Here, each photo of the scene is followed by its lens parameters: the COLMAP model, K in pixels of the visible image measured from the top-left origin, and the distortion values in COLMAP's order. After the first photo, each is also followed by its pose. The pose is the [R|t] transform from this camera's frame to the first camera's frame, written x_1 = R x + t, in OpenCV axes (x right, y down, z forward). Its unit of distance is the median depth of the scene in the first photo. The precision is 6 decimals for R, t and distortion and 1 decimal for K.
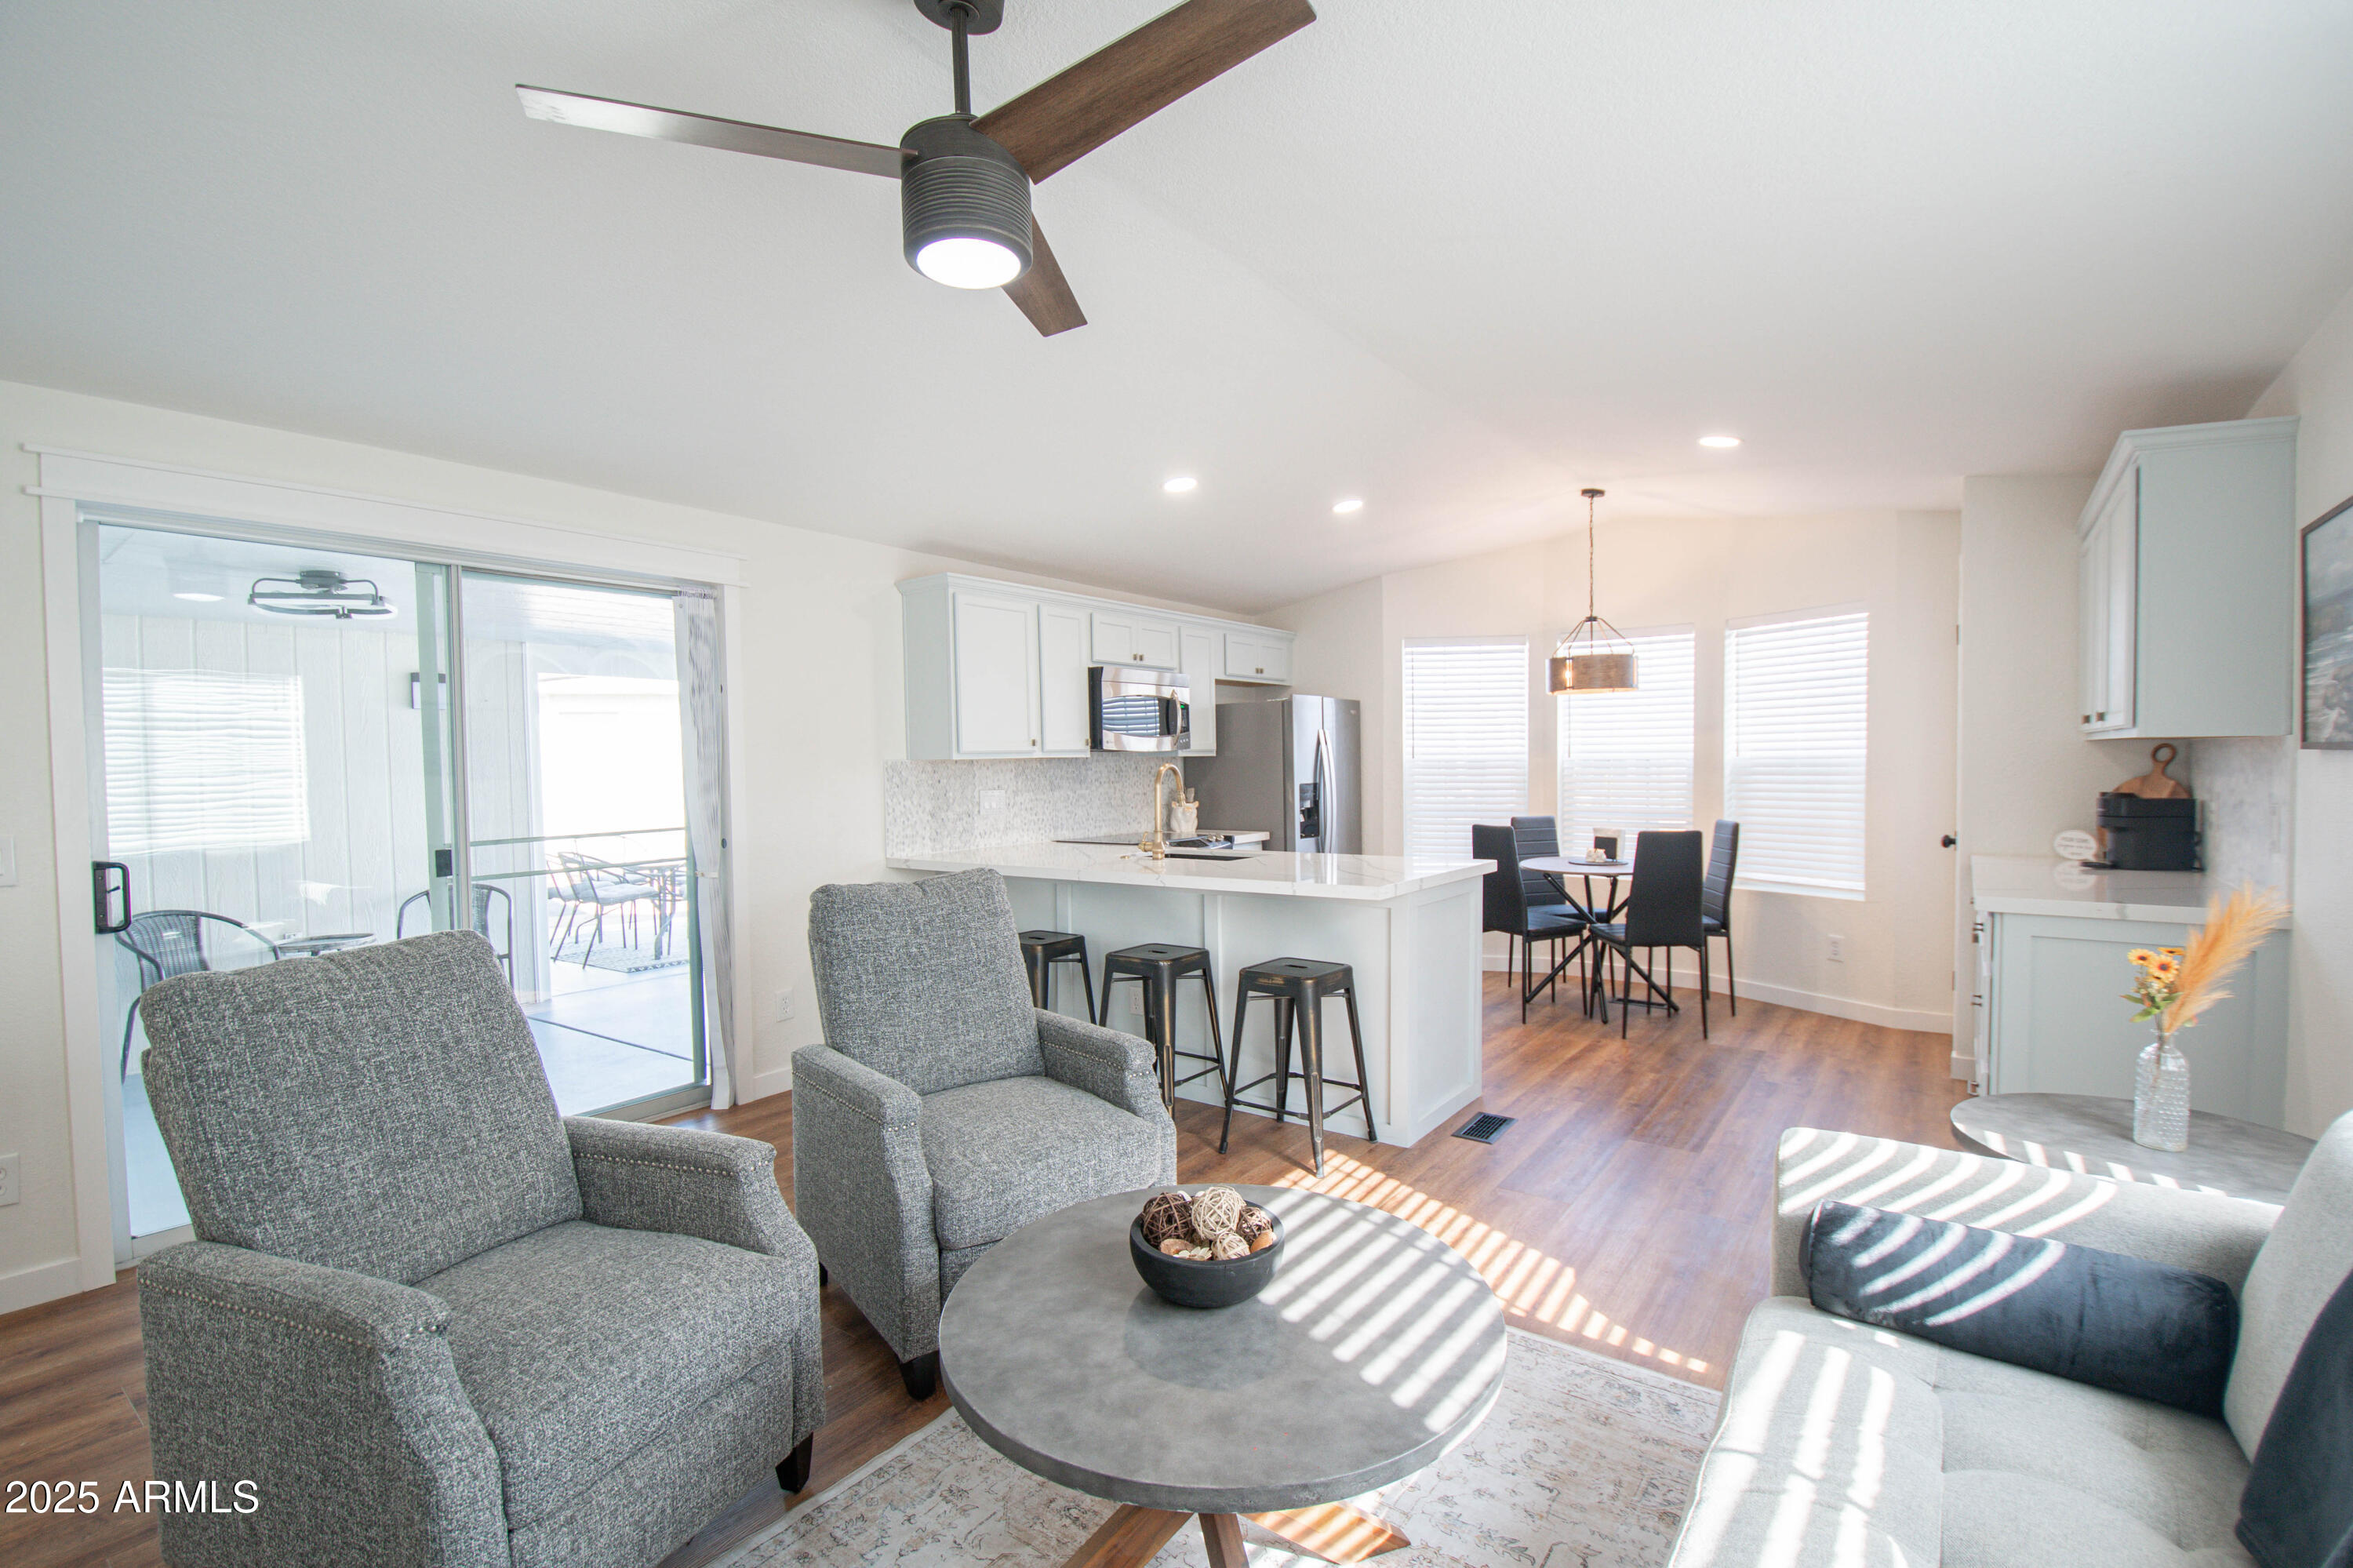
lens RADIAL K [[1054.9, 0, 1176.3], [0, 1054.9, 795.1], [0, 0, 1]] dist [0.013379, -0.021752]
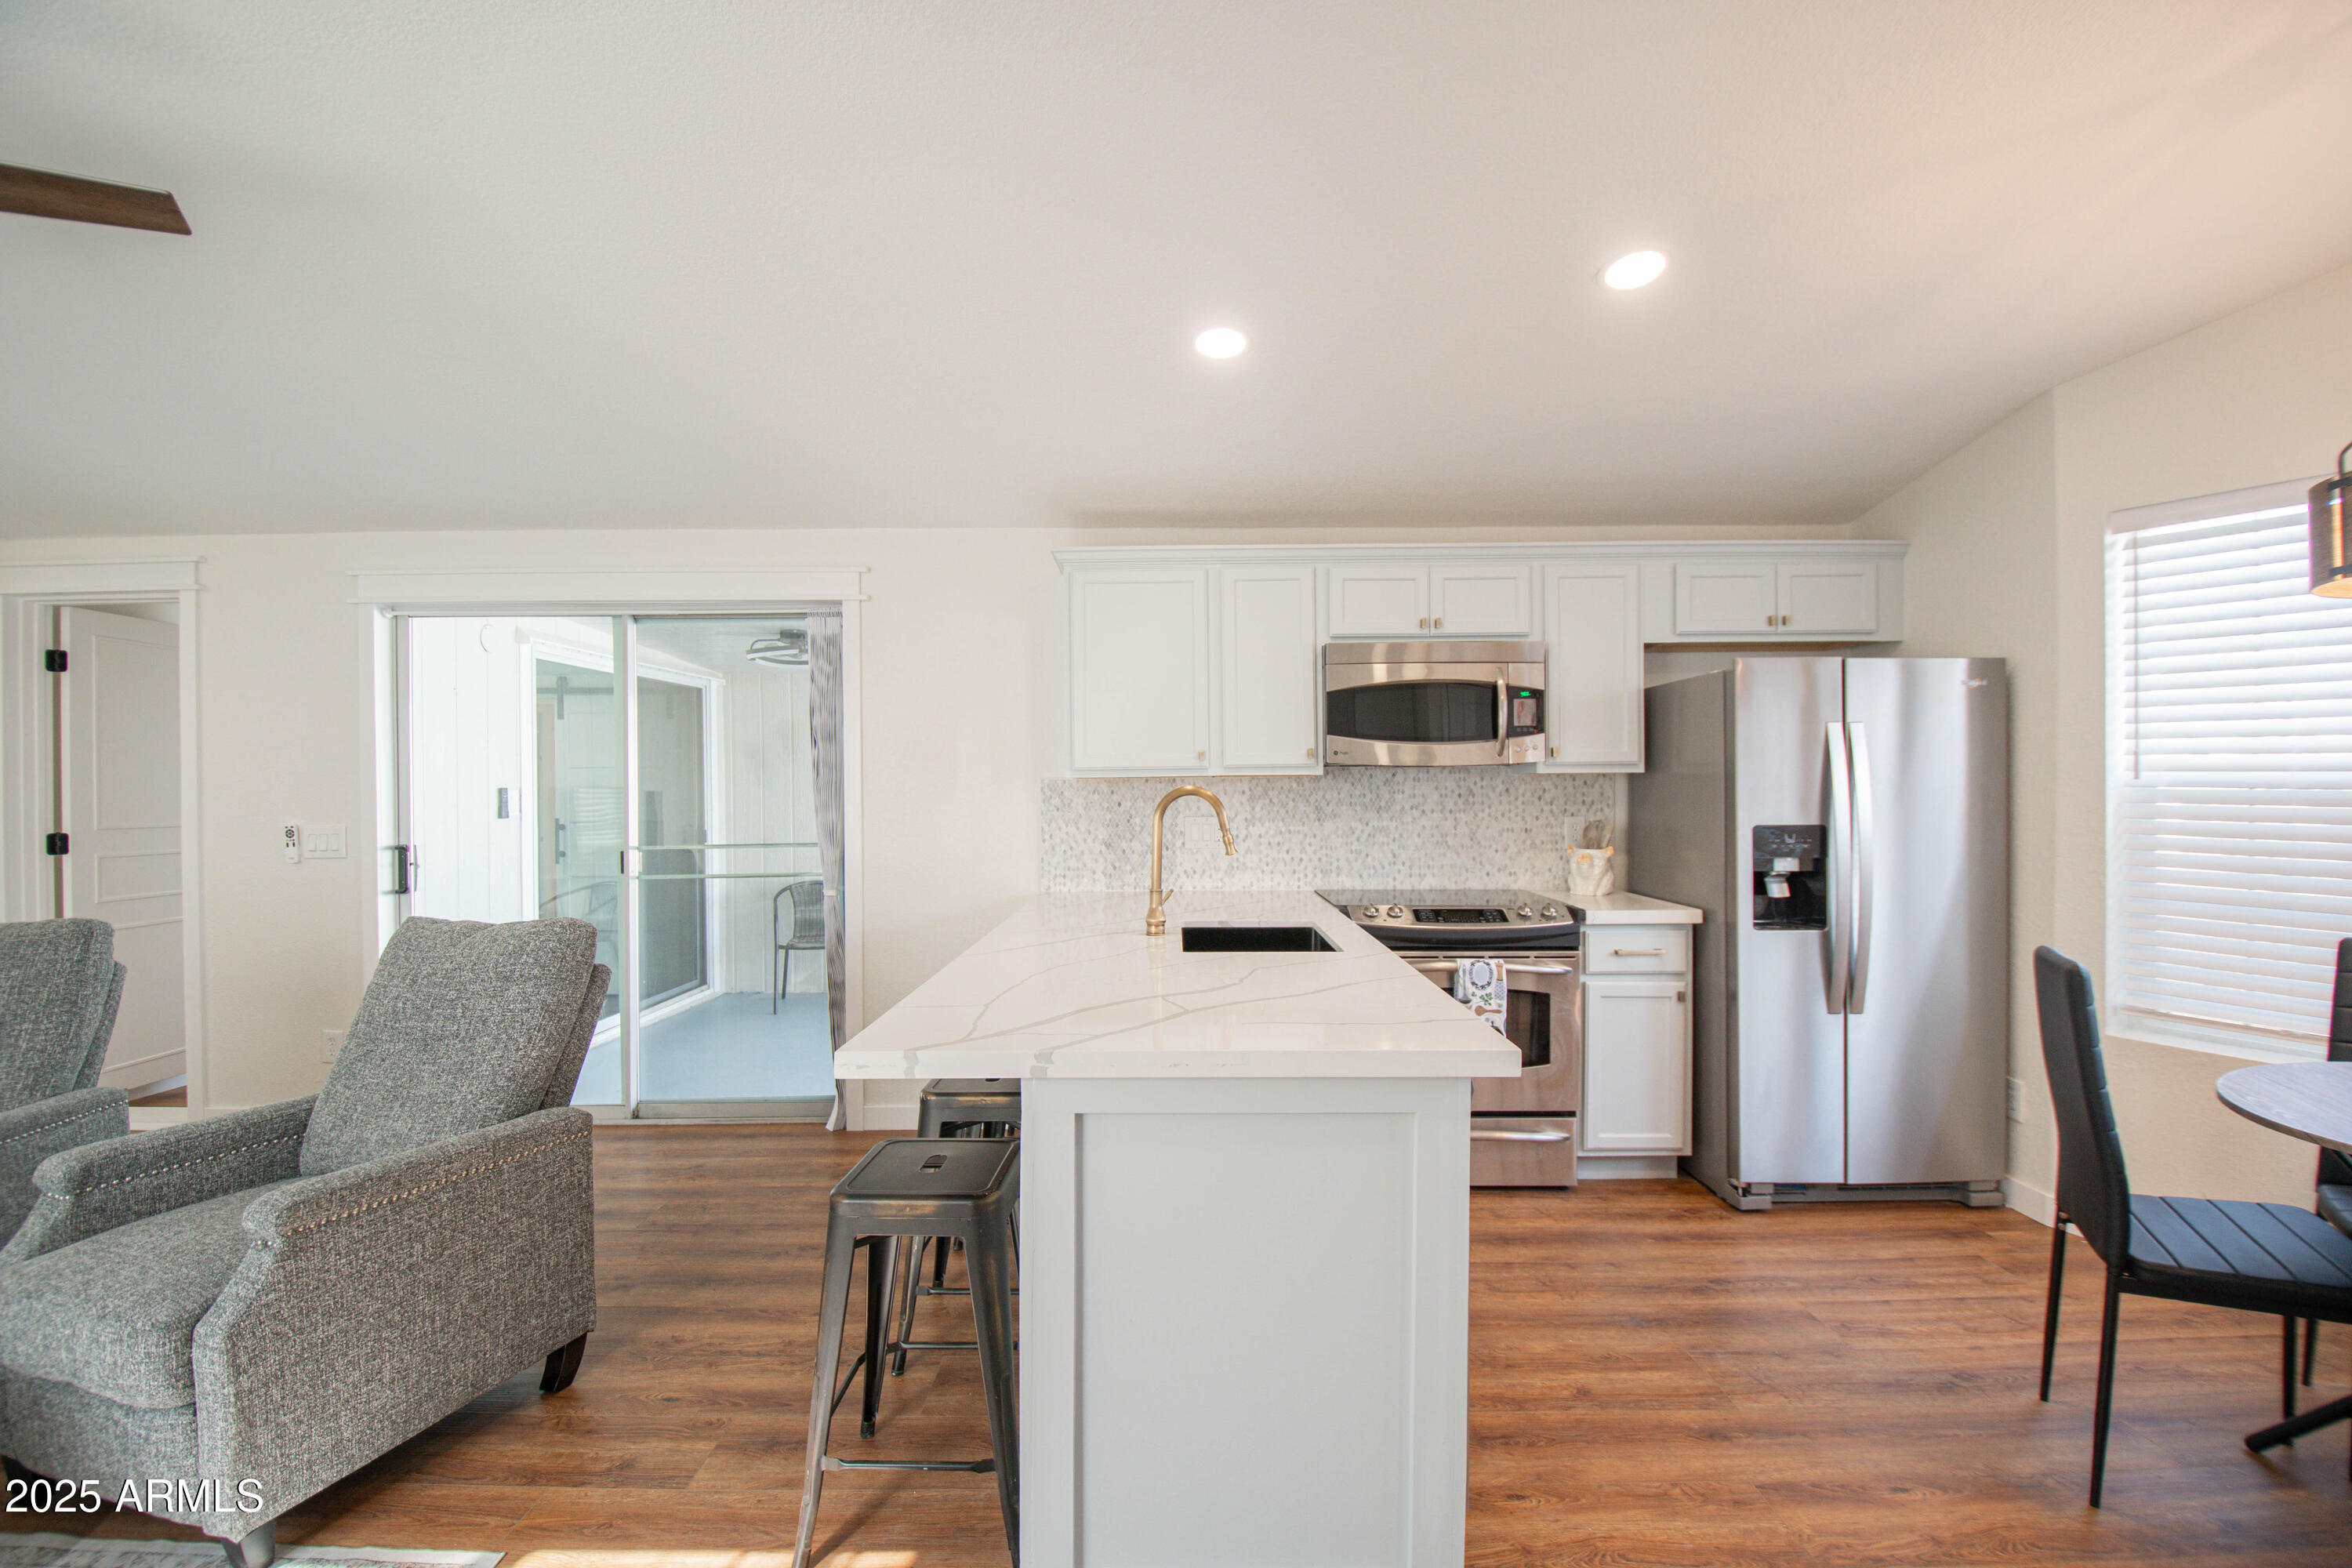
lens RADIAL K [[1026.1, 0, 1175.0], [0, 1026.1, 792.5], [0, 0, 1]] dist [0.009489, -0.021371]
pose [[0.595681, 0.017371, -0.803033, 0.409583], [-0.027972, 0.999608, 0.000874, -0.022389], [0.802734, 0.021942, 0.595933, 0.525921]]
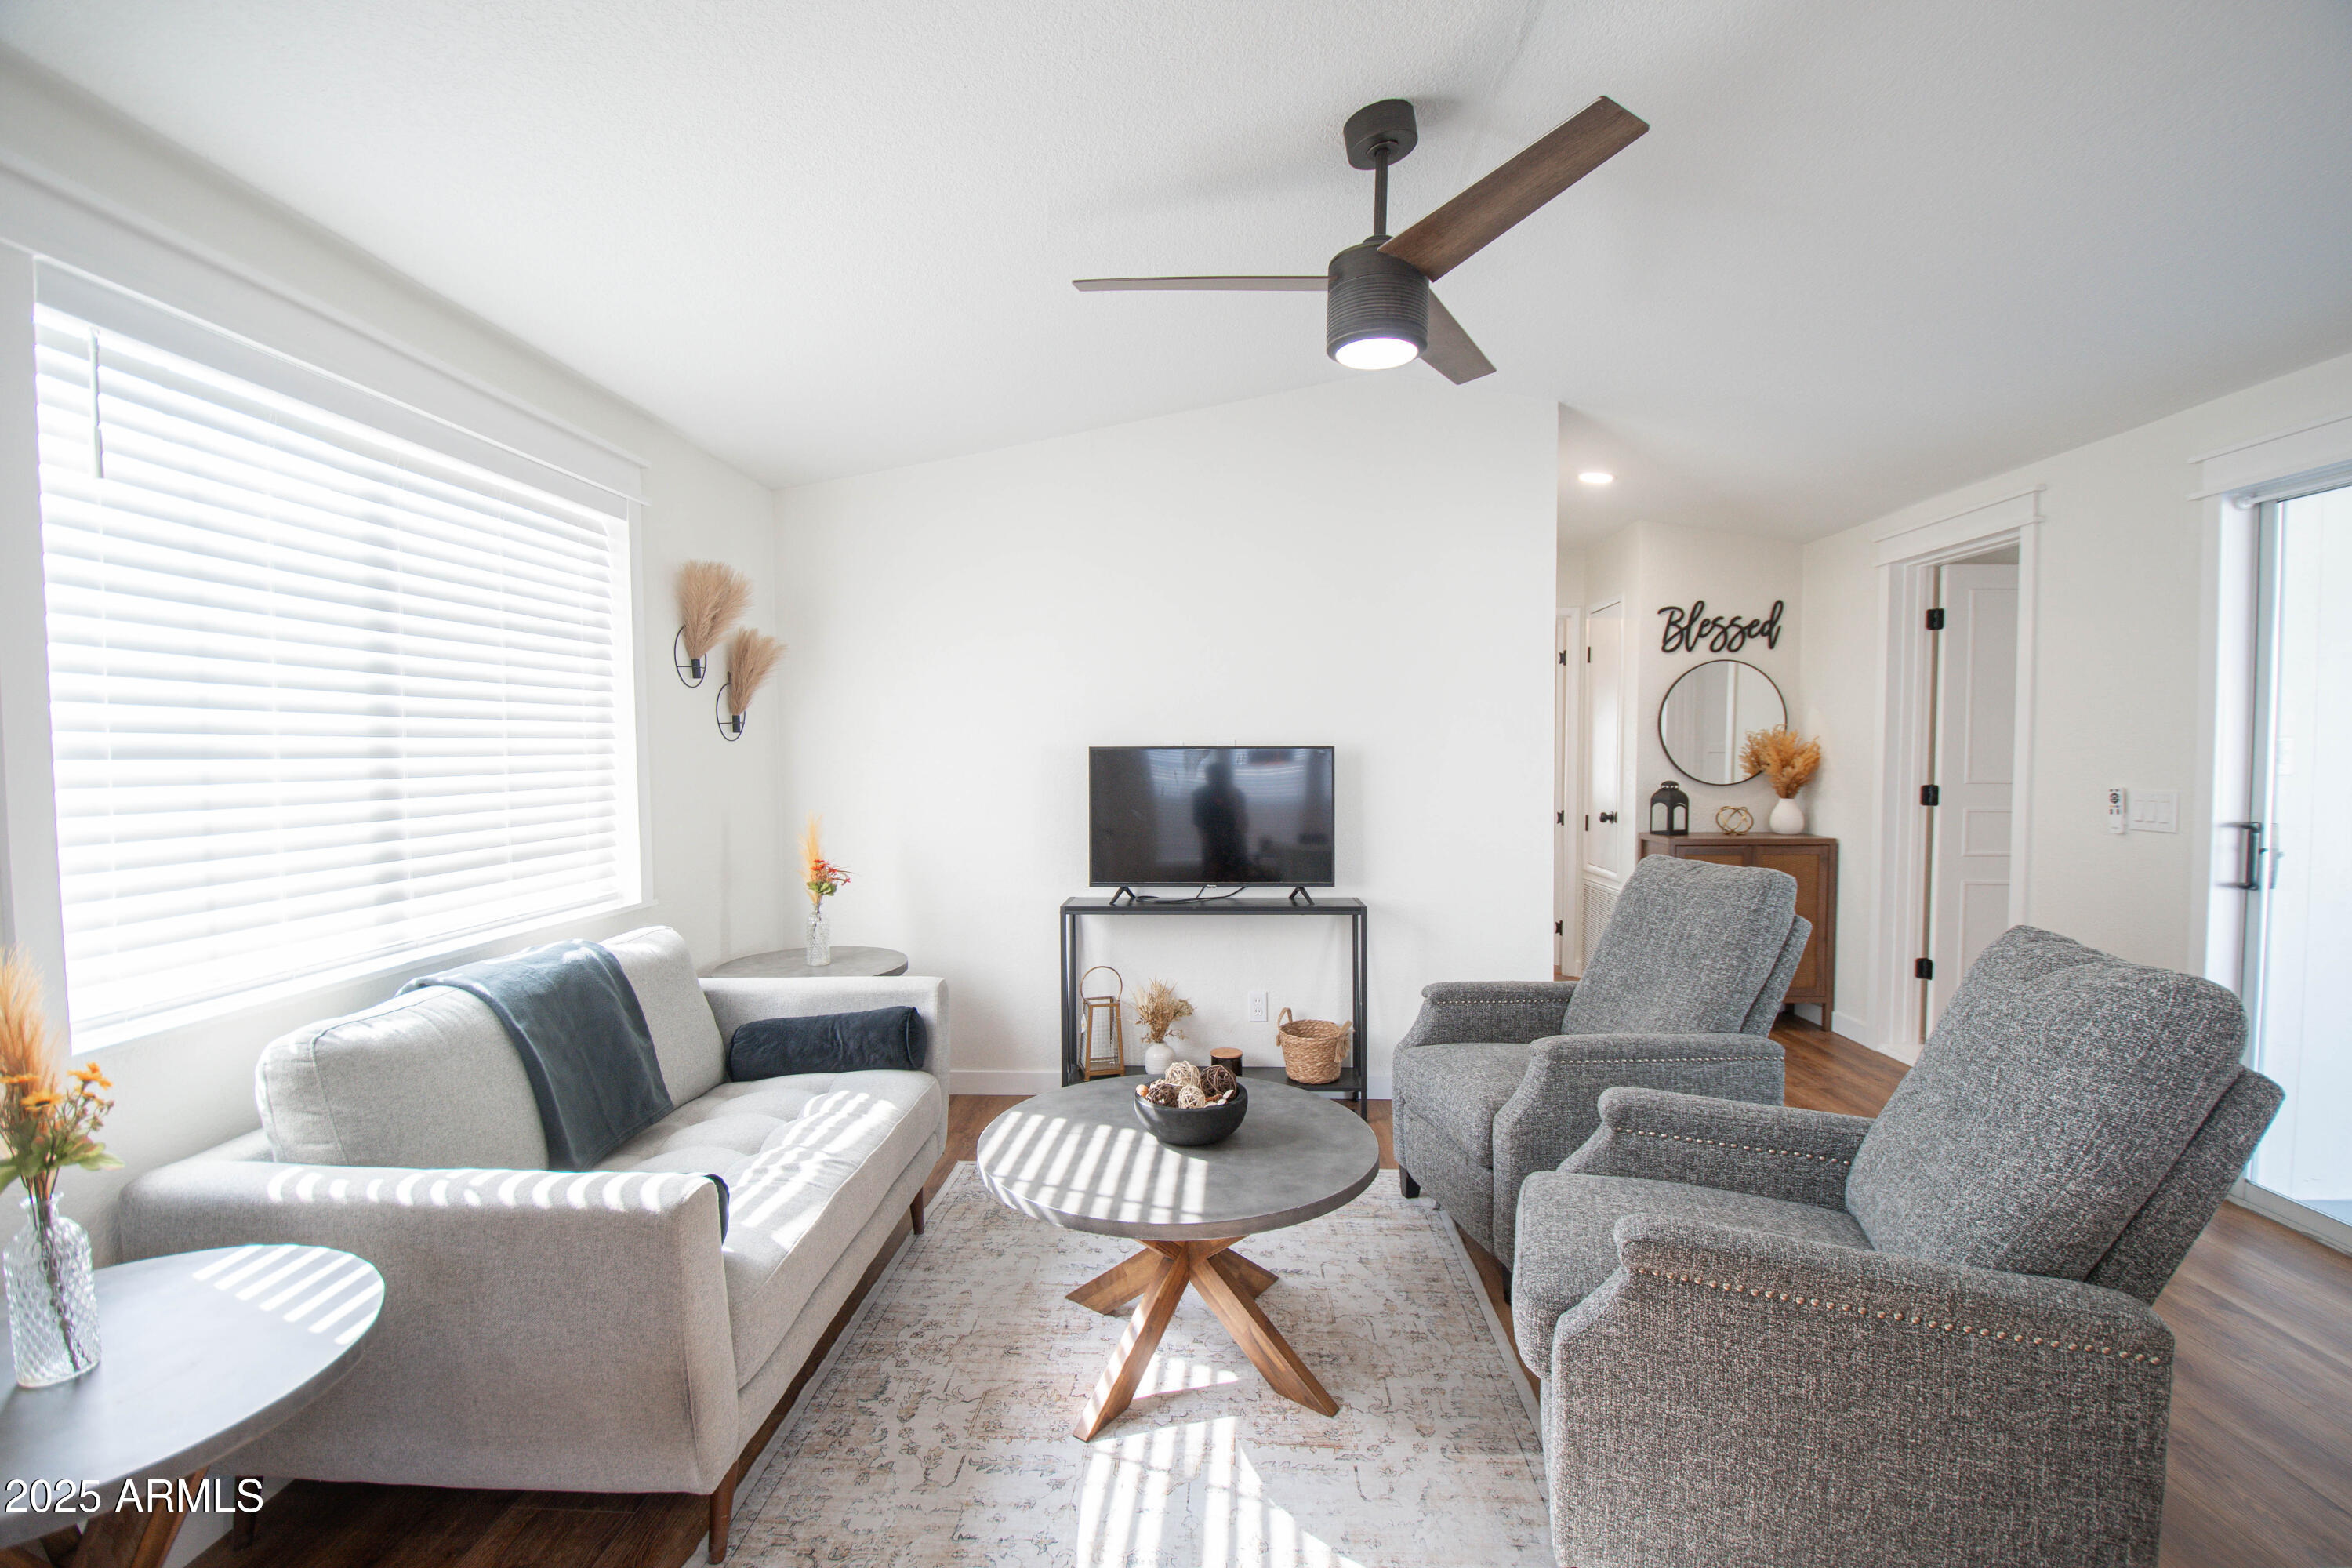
lens RADIAL K [[1030.5, 0, 1175.6], [0, 1030.5, 792.8], [0, 0, 1]] dist [0.011278, -0.021828]
pose [[-0.830761, 0.042823, -0.554980, 0.239757], [-0.000663, 0.996959, 0.077919, -0.024521], [0.556630, 0.065100, -0.828206, 0.647086]]
